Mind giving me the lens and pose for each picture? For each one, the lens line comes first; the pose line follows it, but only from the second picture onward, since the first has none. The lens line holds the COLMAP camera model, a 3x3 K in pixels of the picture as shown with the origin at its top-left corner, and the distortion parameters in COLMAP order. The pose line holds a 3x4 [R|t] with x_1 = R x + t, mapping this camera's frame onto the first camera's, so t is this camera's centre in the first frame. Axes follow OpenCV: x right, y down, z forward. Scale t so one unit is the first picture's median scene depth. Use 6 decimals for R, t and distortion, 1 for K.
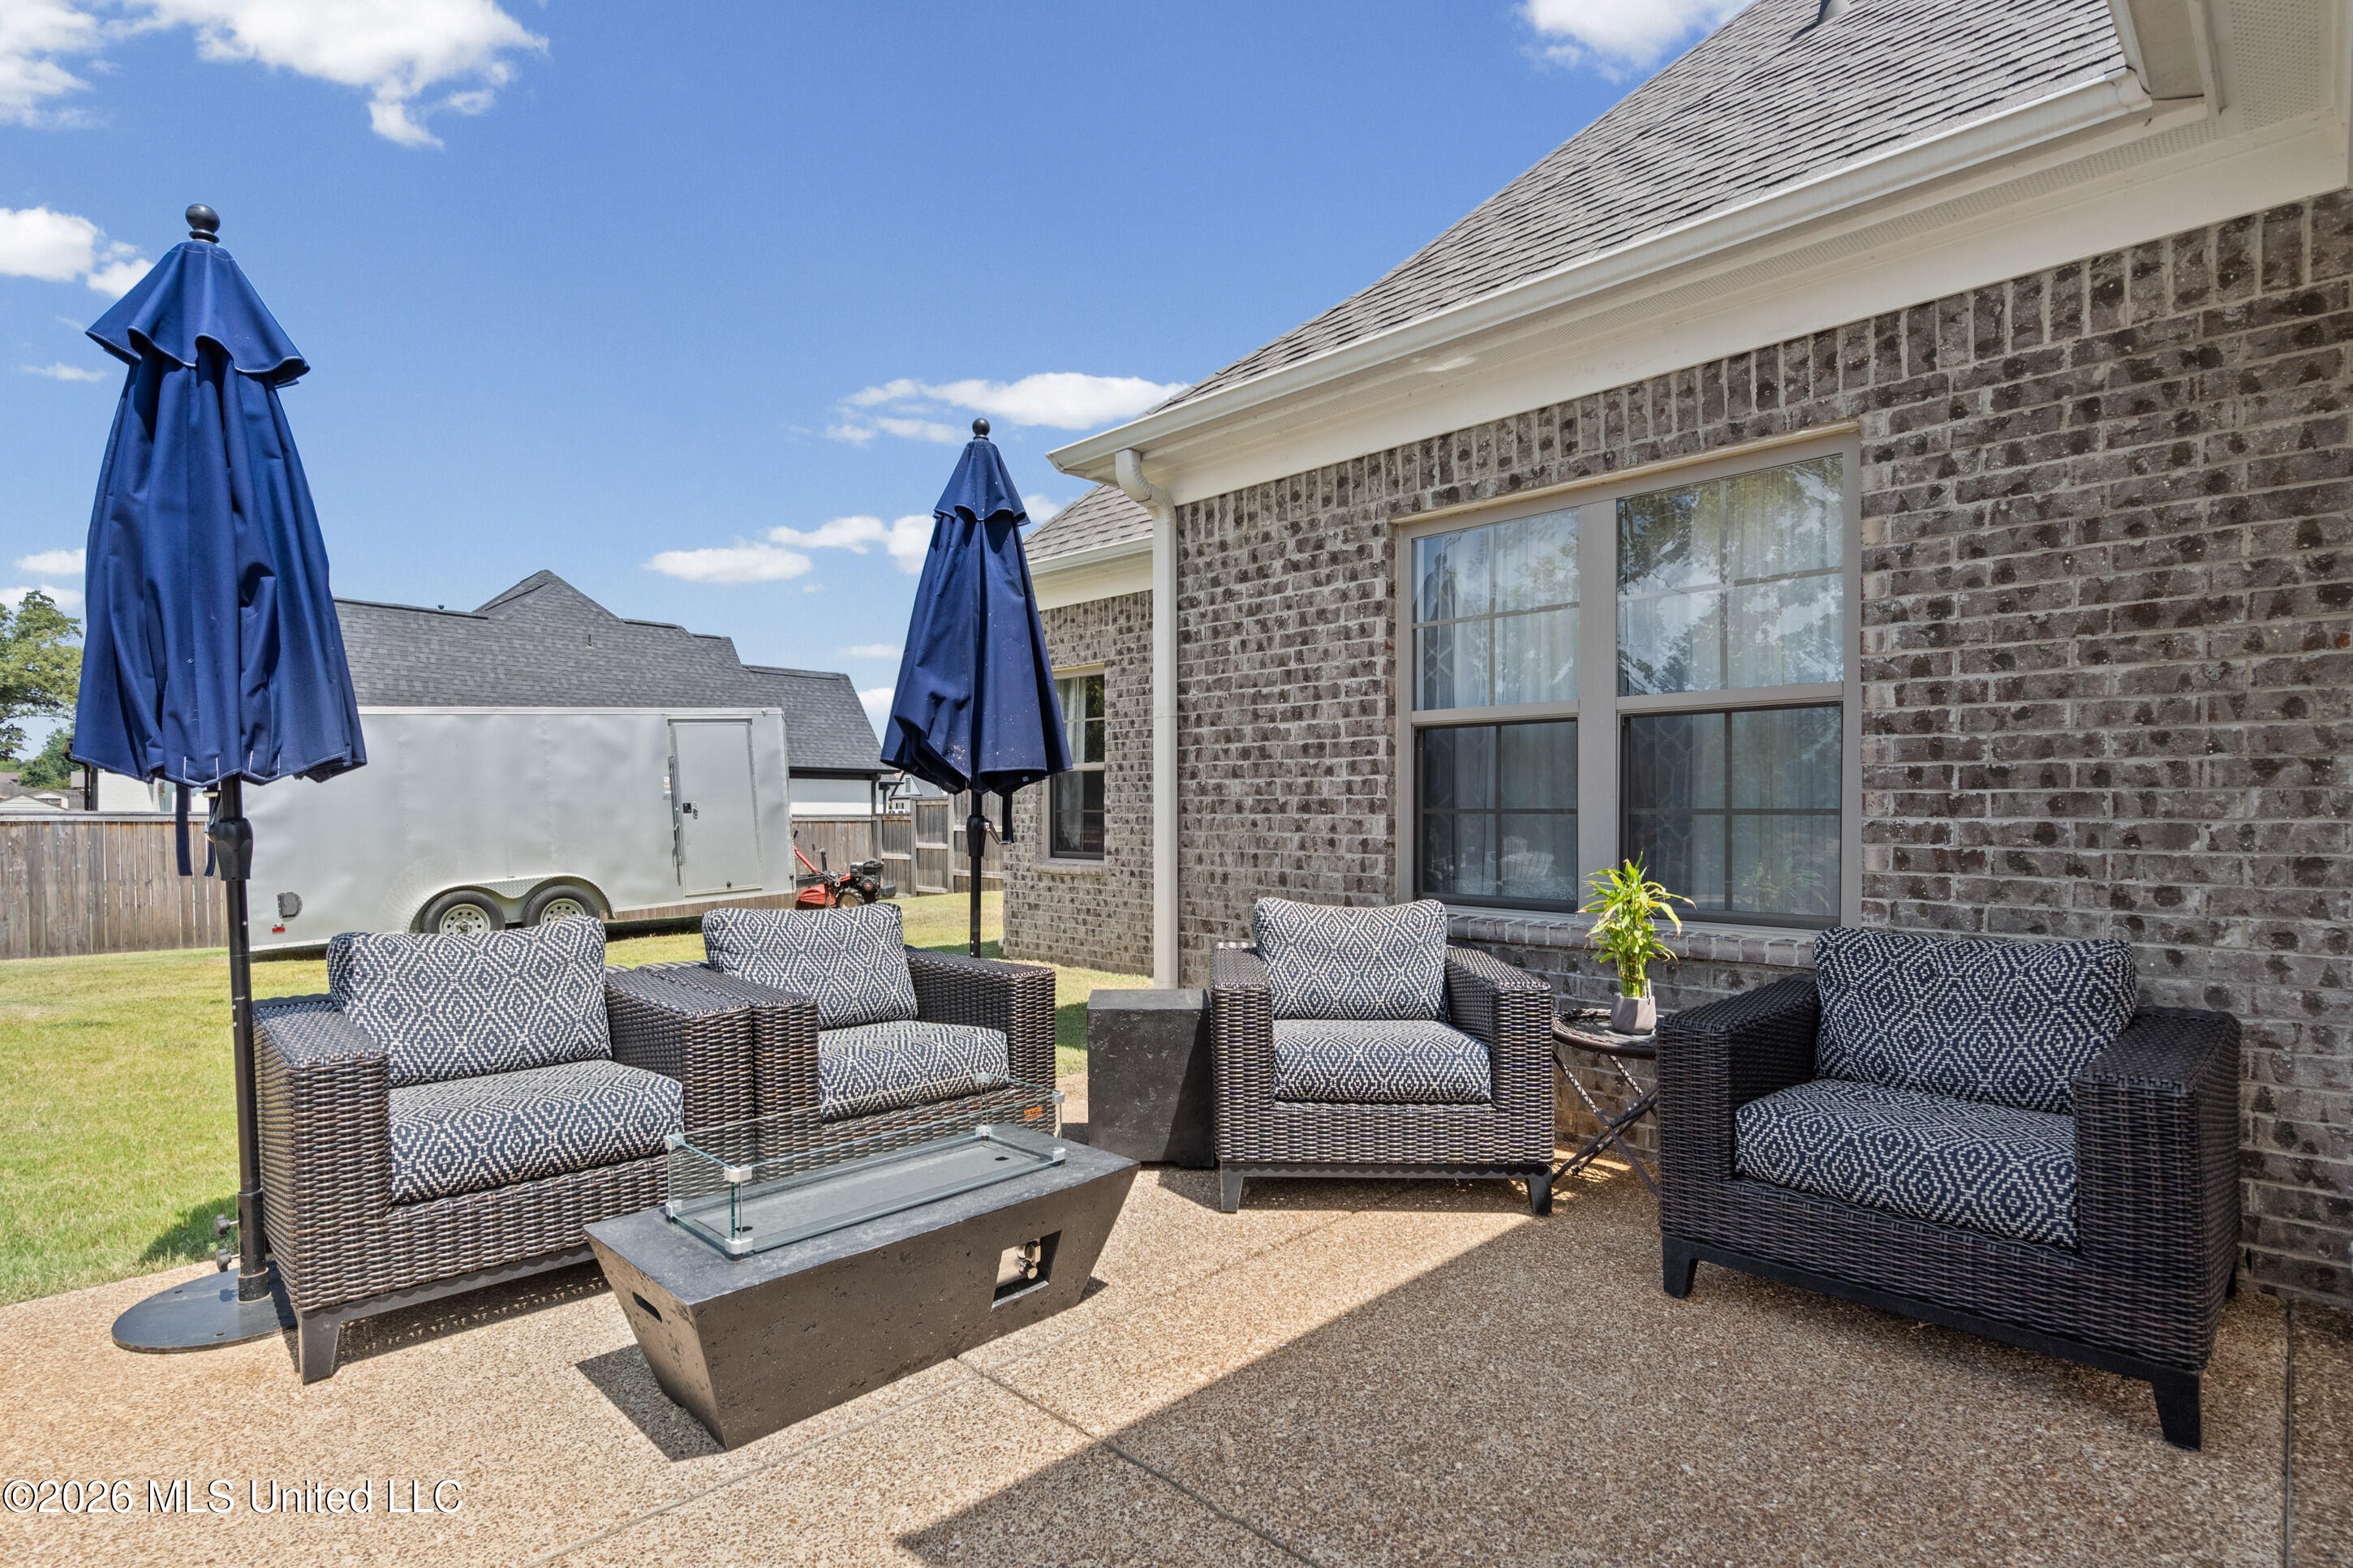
lens RADIAL K [[1127.9, 0, 1171.9], [0, 1127.9, 804.9], [0, 0, 1]] dist [0.002560, 0.000909]
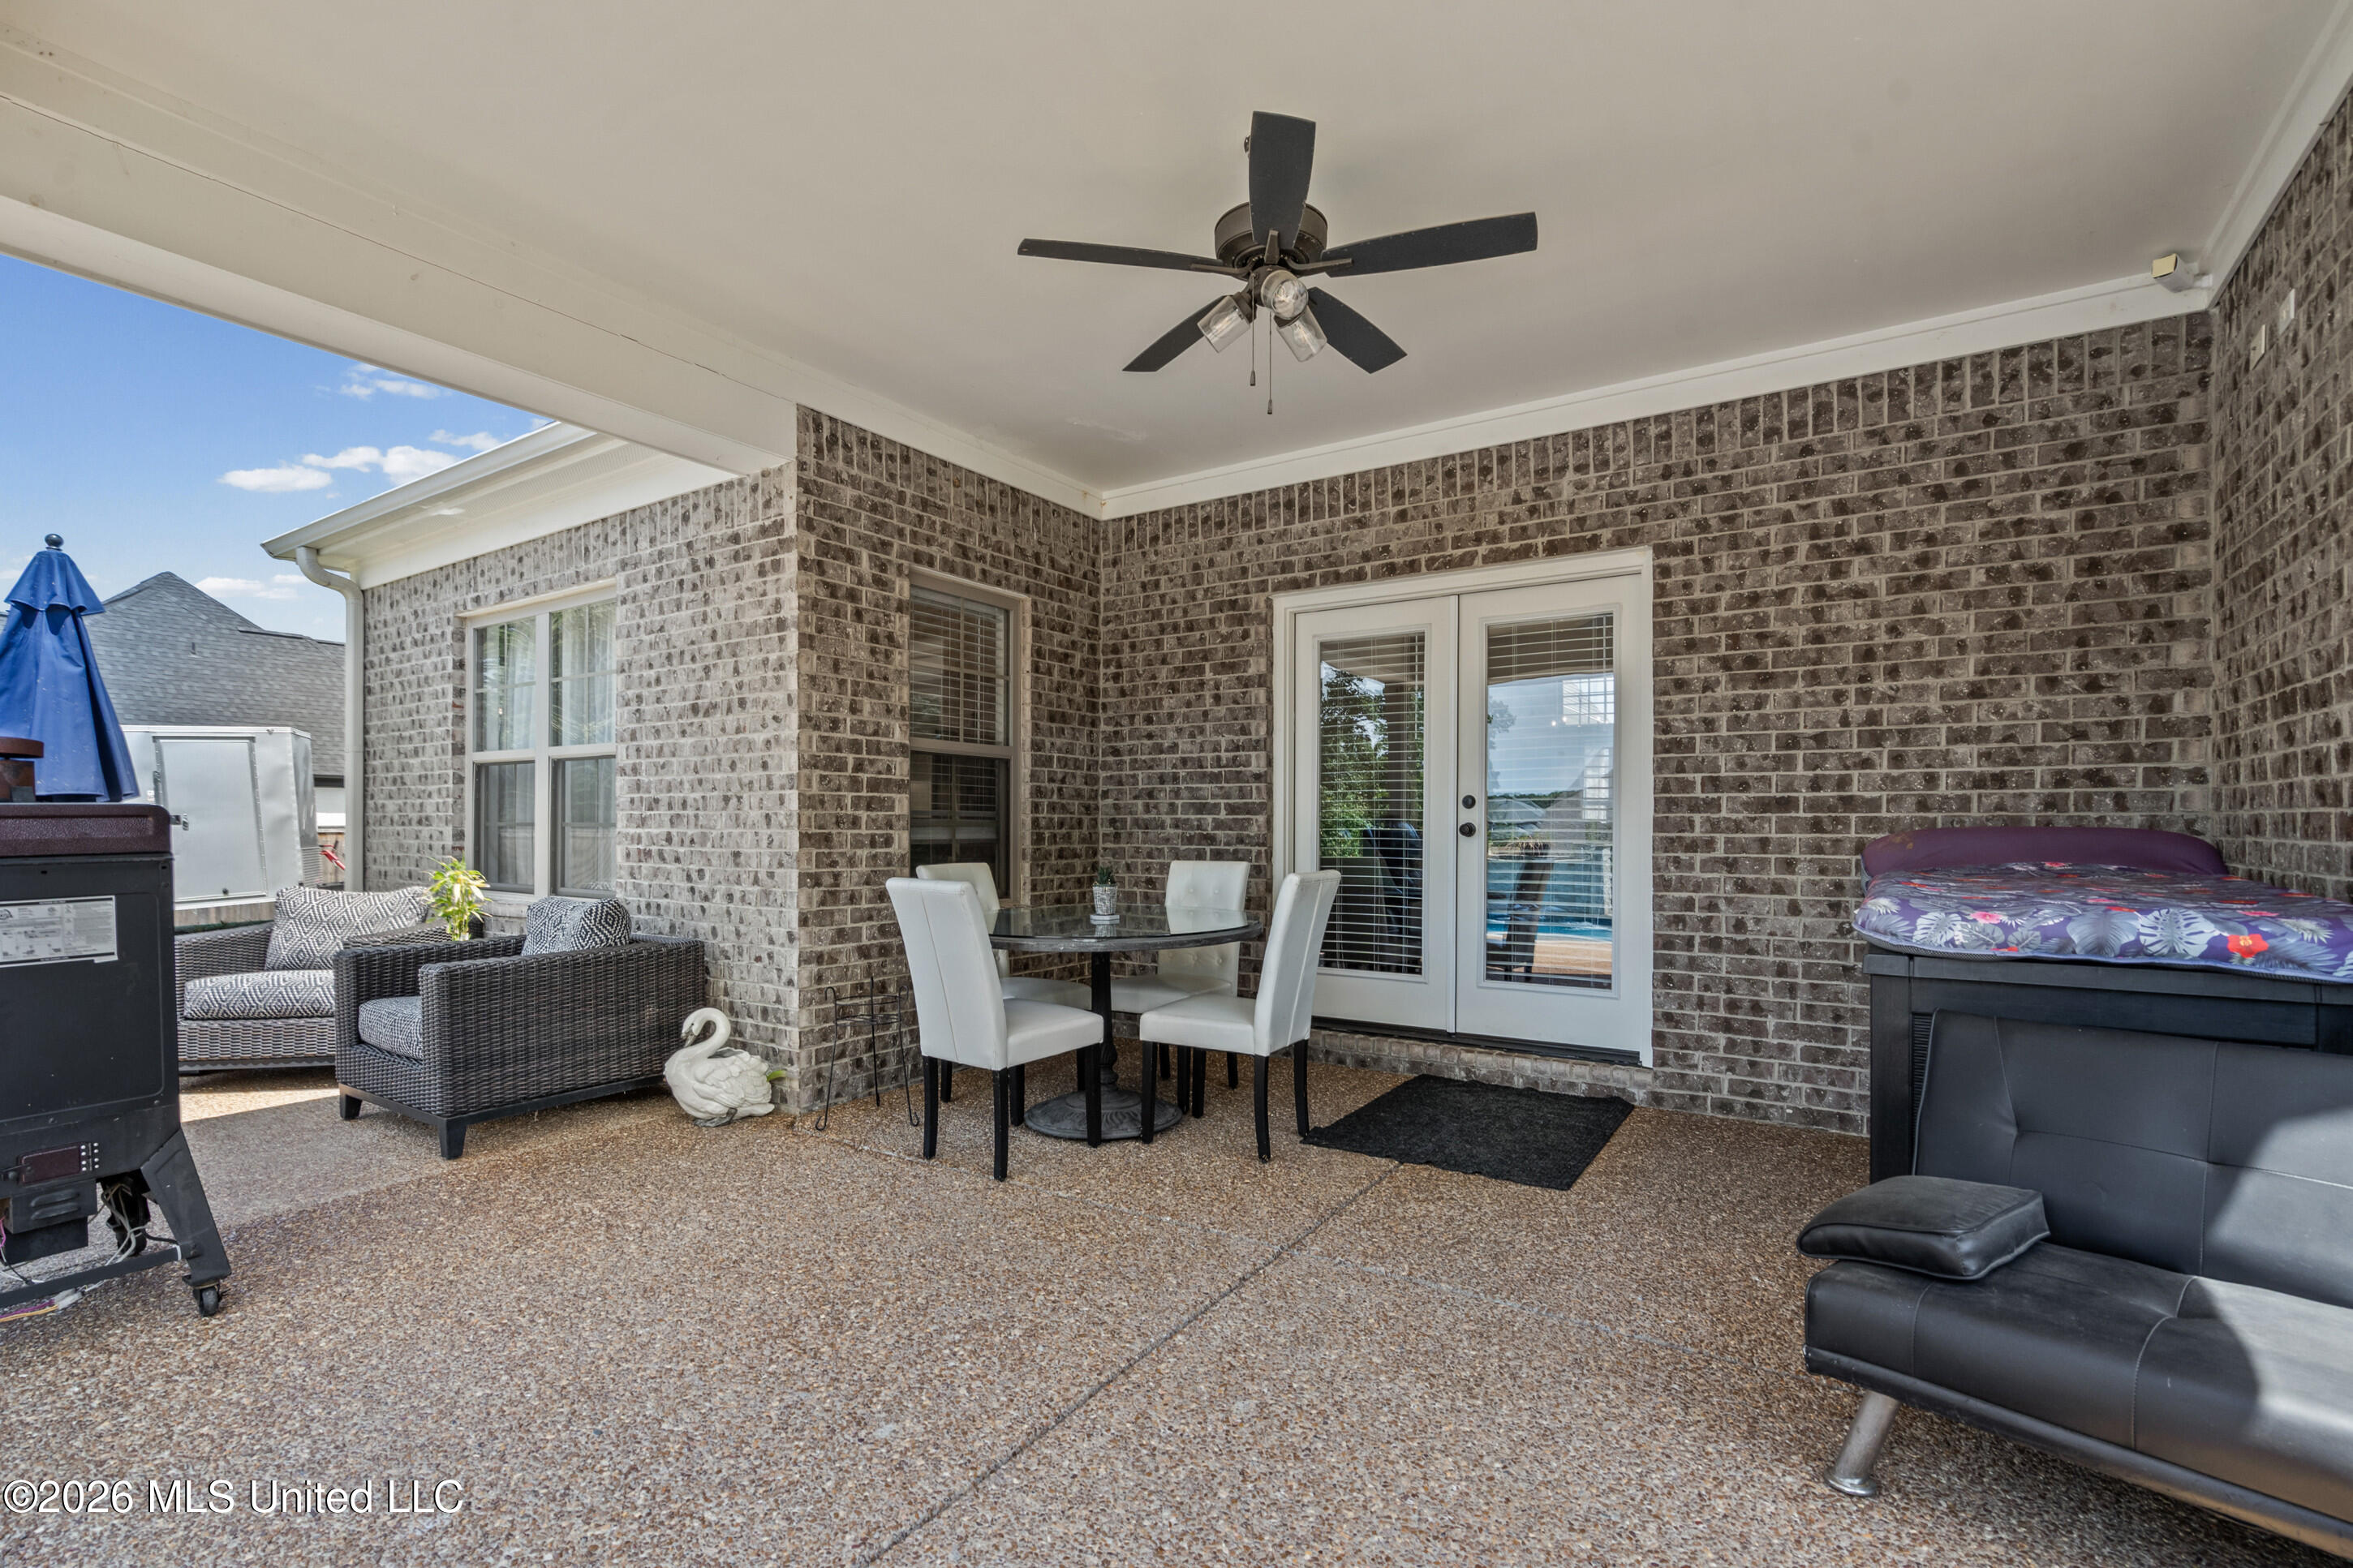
lens RADIAL K [[1071.6, 0, 1169.1], [0, 1071.6, 821.4], [0, 0, 1]] dist [-0.001253, 0.001301]
pose [[0.981111, -0.000126, 0.193445, 0.916126], [-0.000773, 0.999989, 0.004573, -0.005548], [-0.193443, -0.004637, 0.981100, -0.530236]]
